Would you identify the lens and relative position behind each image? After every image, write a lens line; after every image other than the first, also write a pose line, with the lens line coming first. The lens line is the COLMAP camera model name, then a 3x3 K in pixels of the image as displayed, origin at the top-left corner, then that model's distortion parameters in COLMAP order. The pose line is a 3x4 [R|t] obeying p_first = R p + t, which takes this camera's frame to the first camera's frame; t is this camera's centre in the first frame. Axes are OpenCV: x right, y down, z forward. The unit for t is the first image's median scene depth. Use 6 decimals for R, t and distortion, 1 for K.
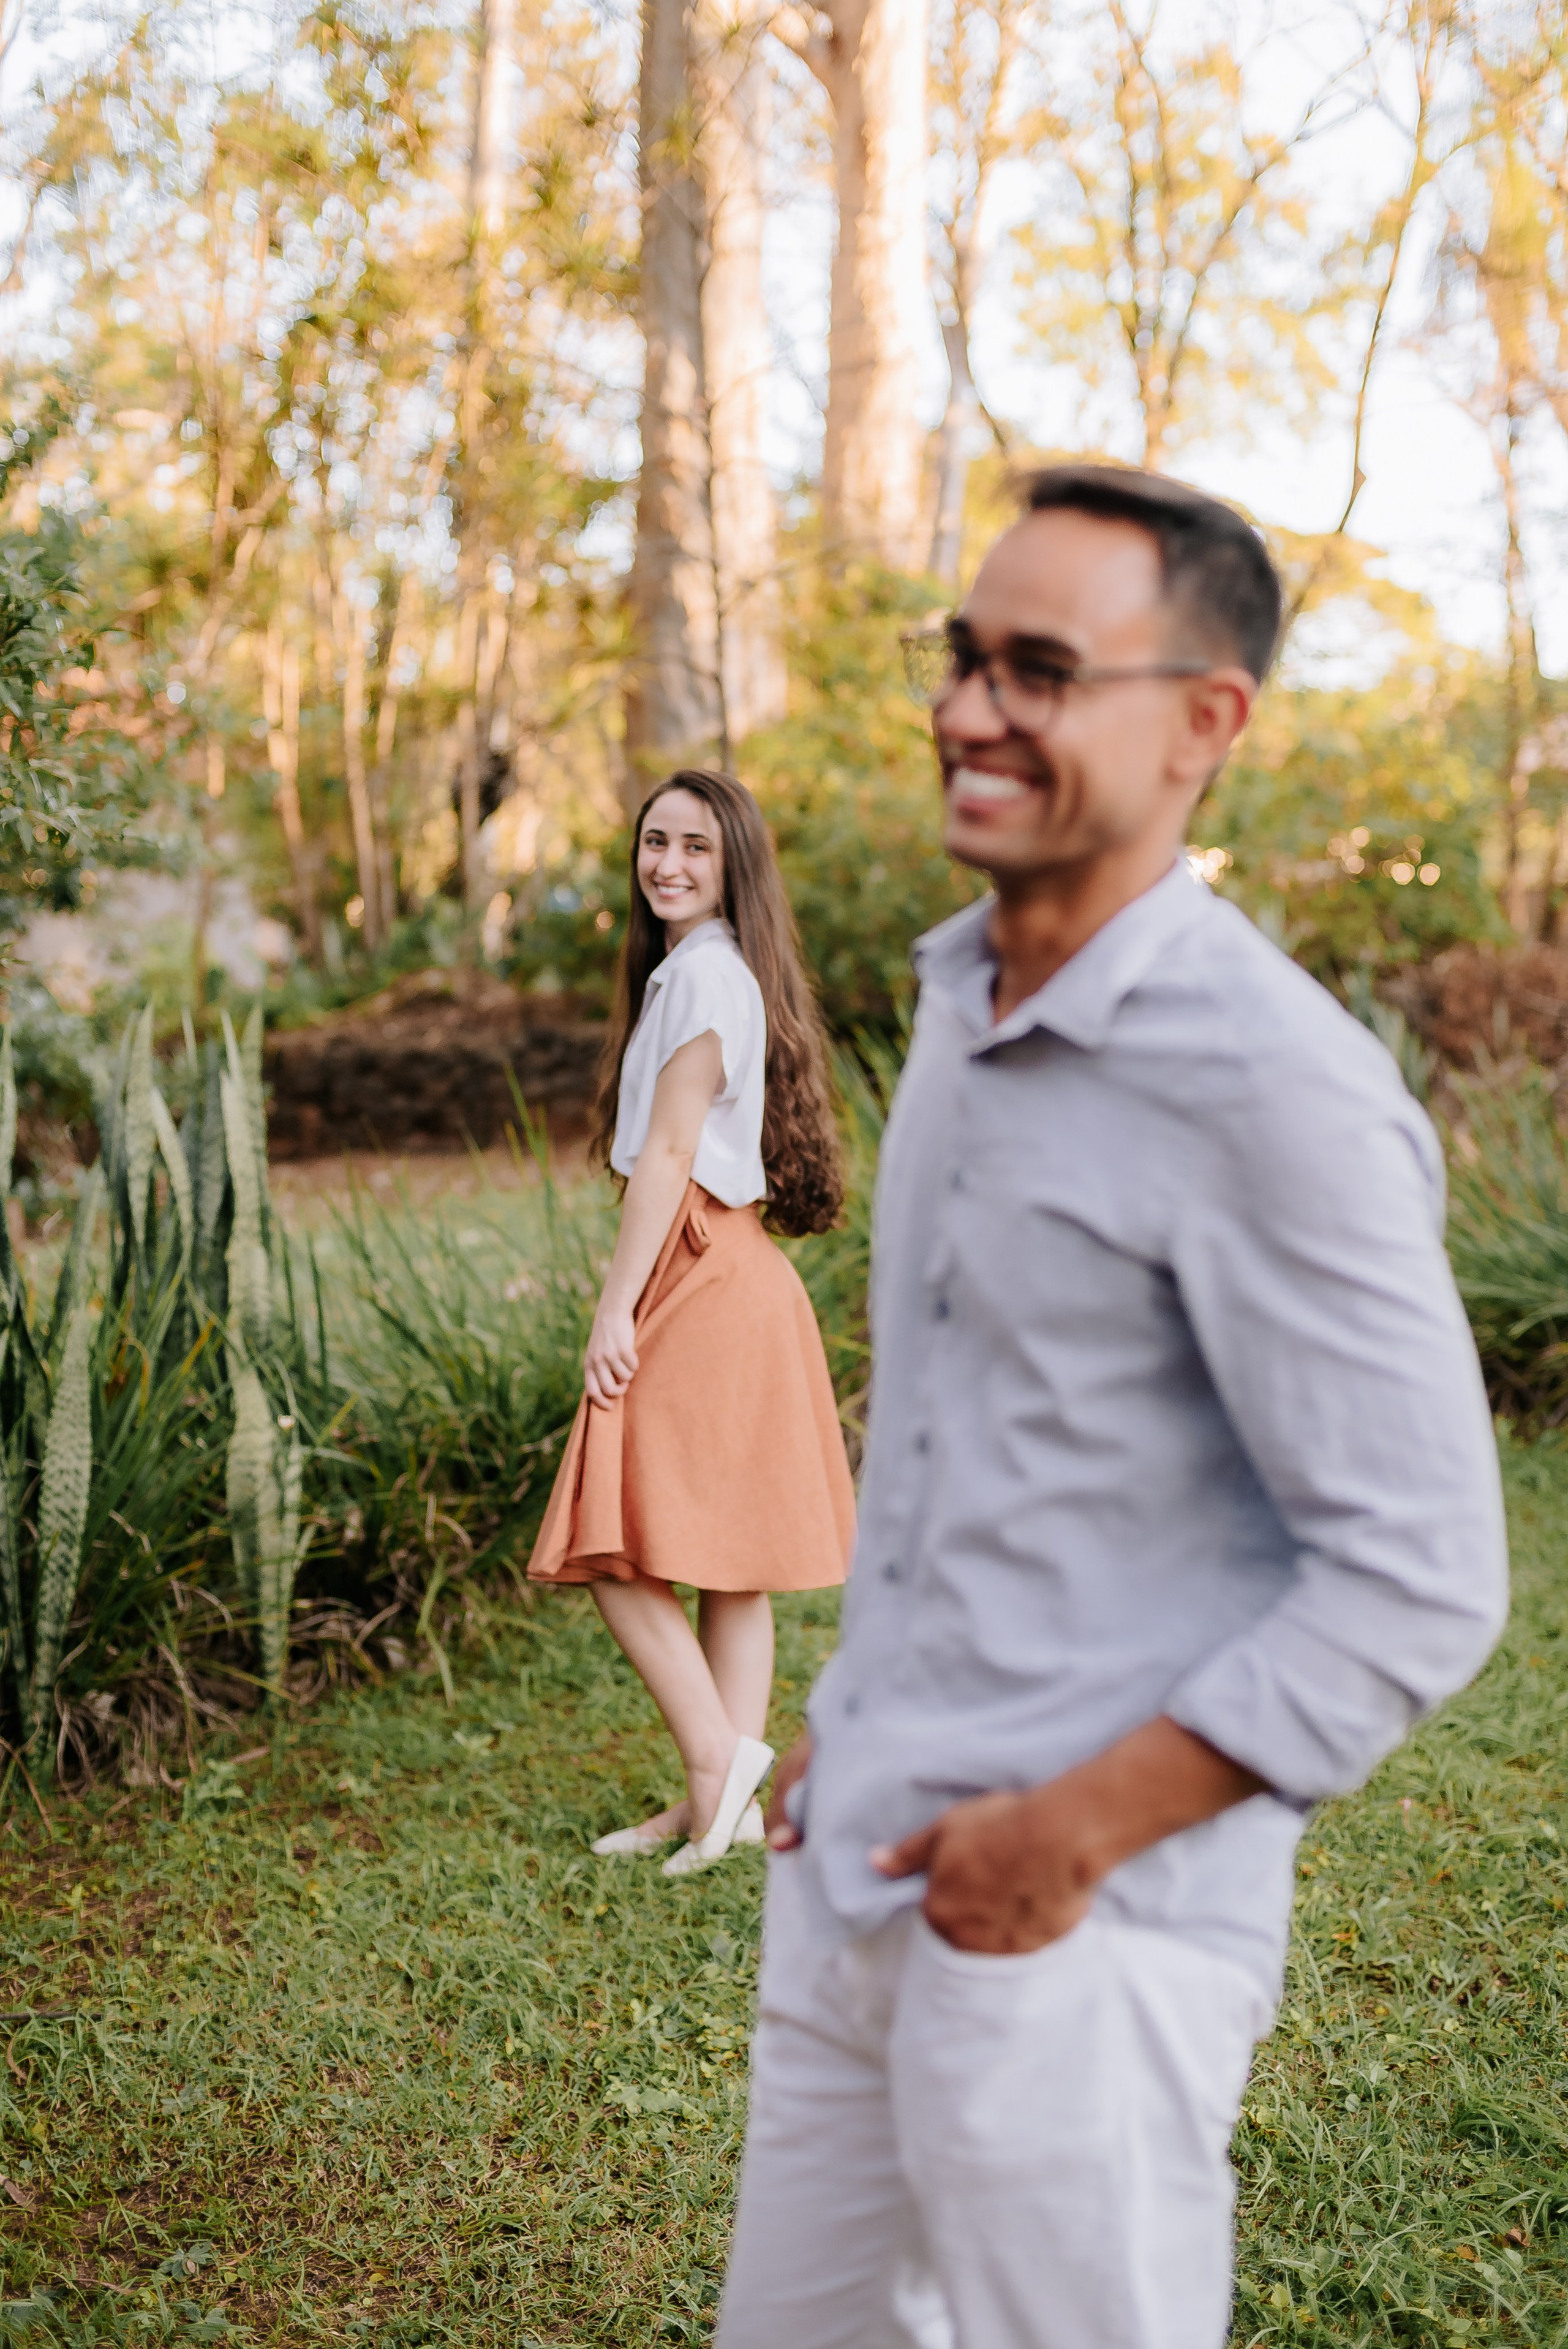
lens RADIAL K [[3320.1, 0, 784.0], [0, 3320.1, 1174.5], [0, 0, 1]] dist [0.012779, -0.219807]
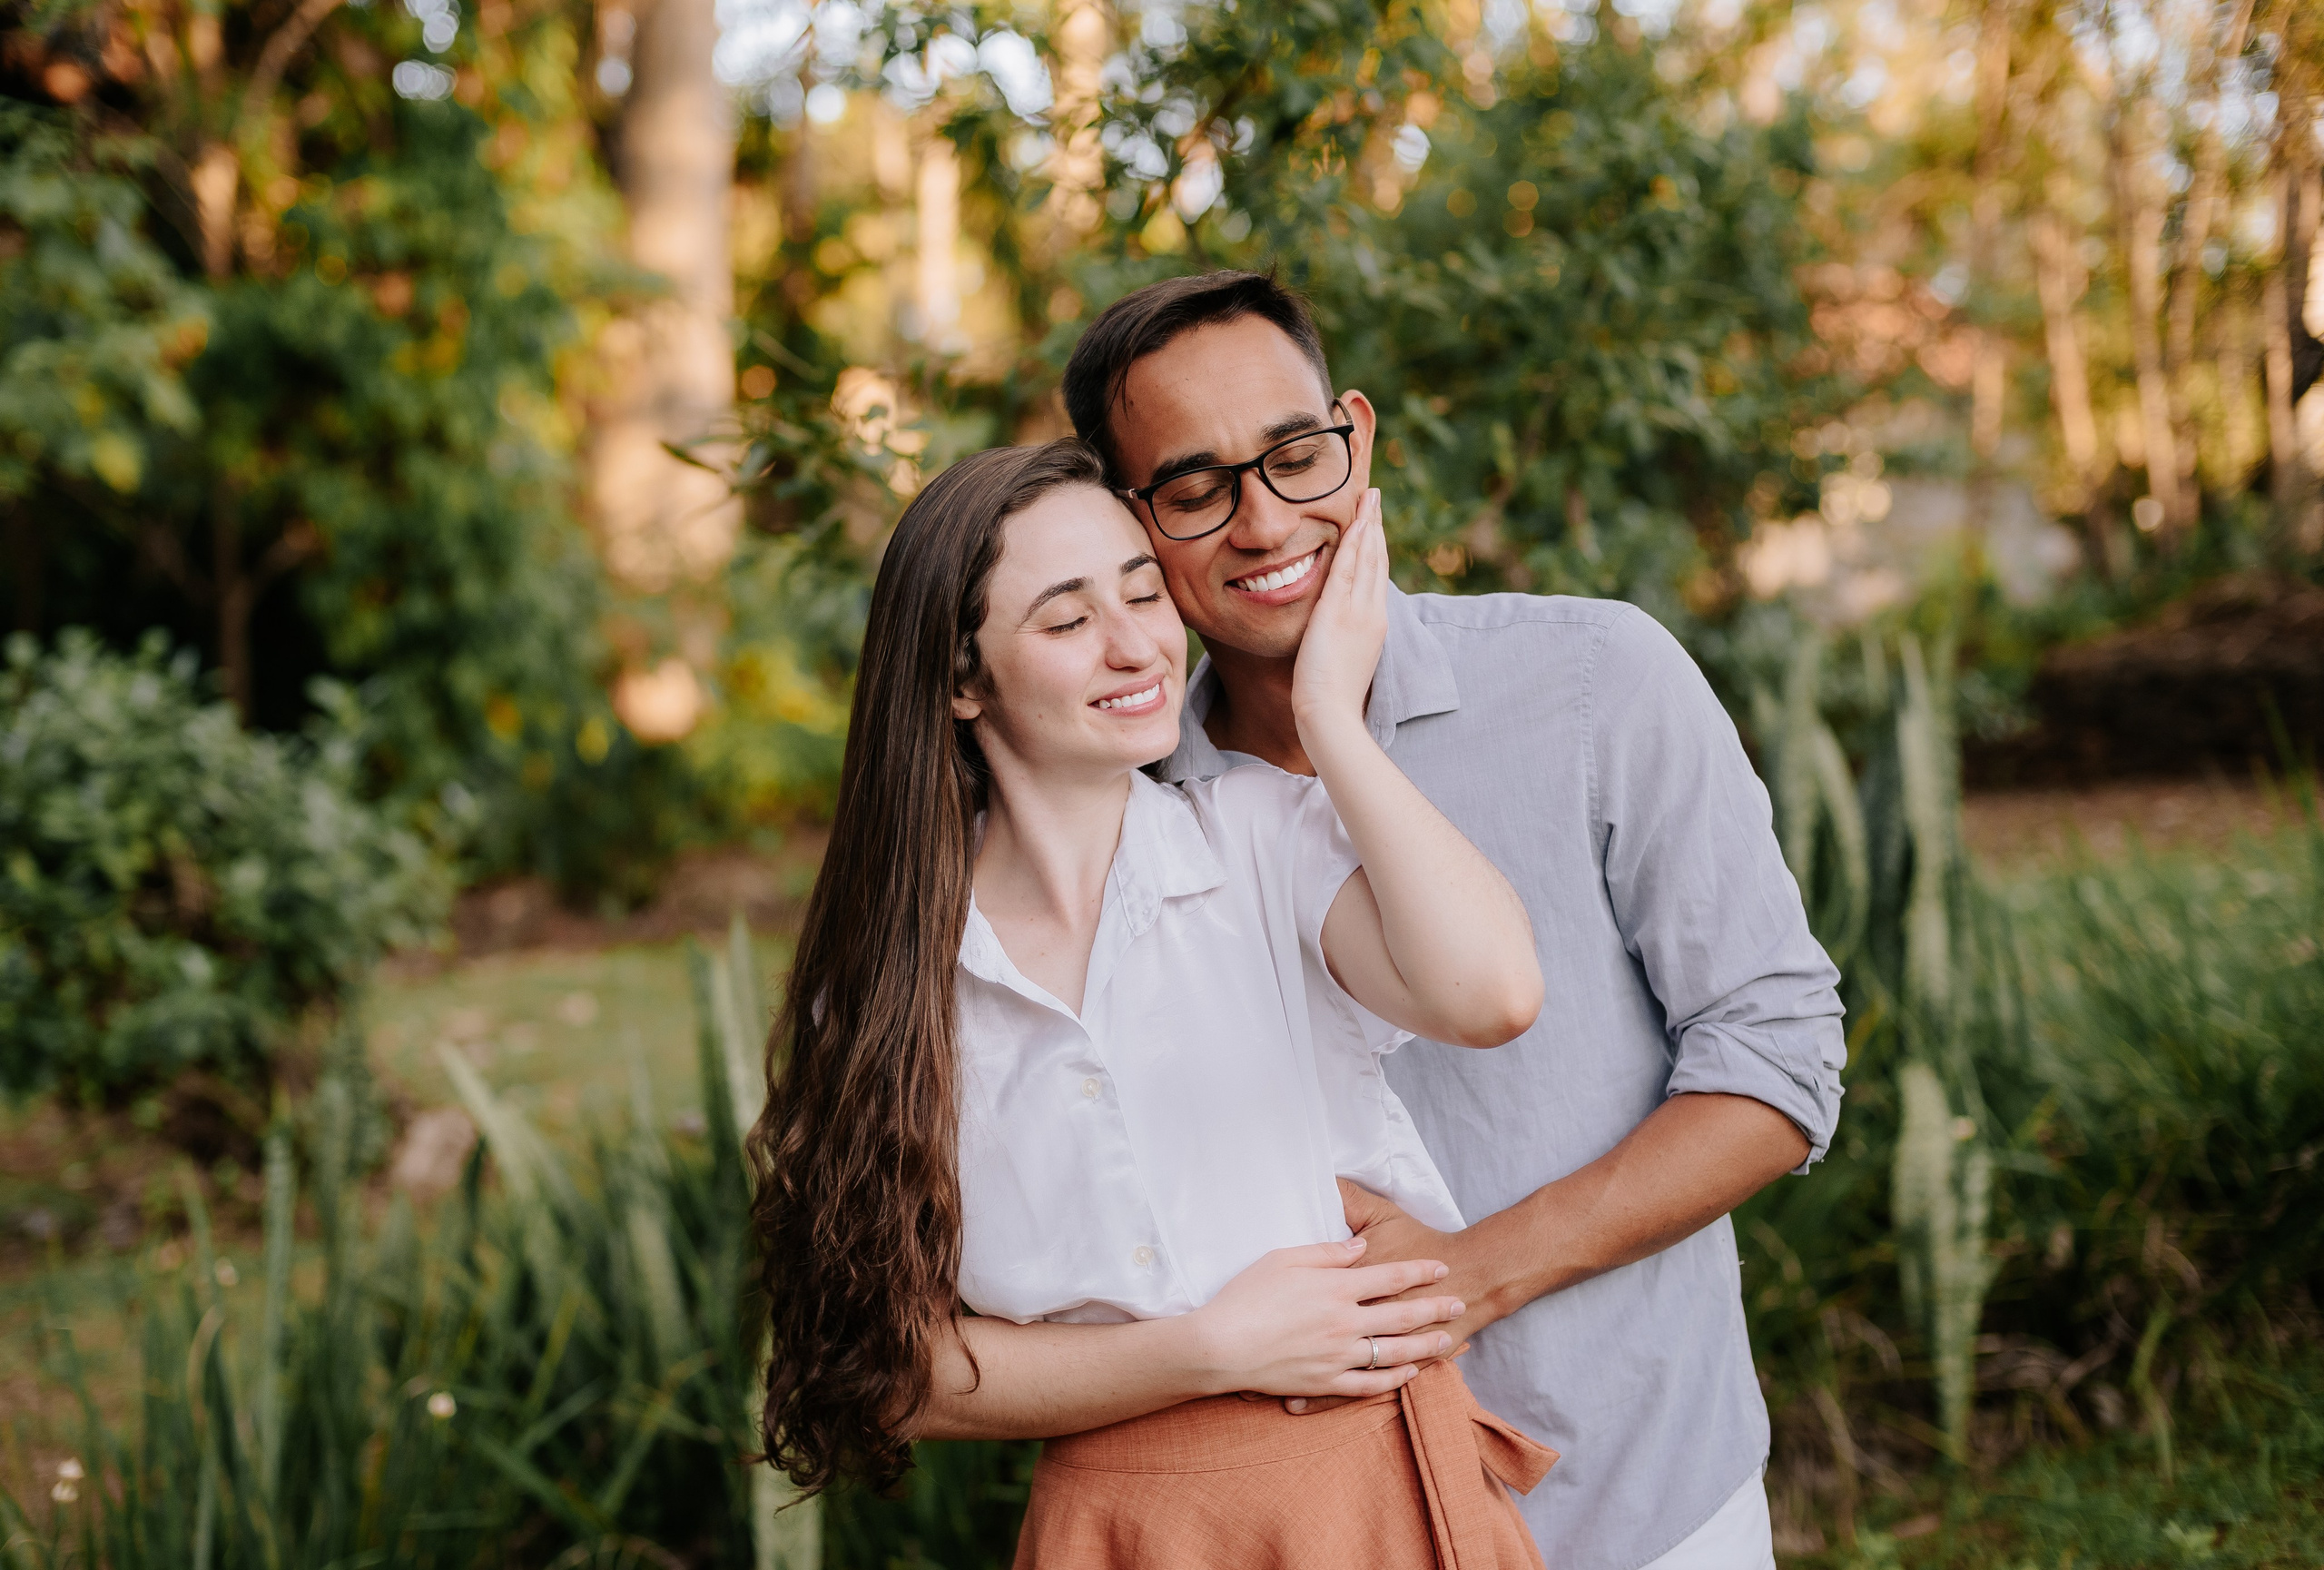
lens RADIAL K [[3432.0, 0, 1162.0], [0, 3432.0, 785.0], [0, 0, 1]] dist [0.011919, -0.011470]
pose [[0.914584, -0.002167, -0.404389, 0.014013], [0.000712, 0.999993, -0.003748, -0.007869], [0.404394, 0.003140, 0.914579, 0.122768]]
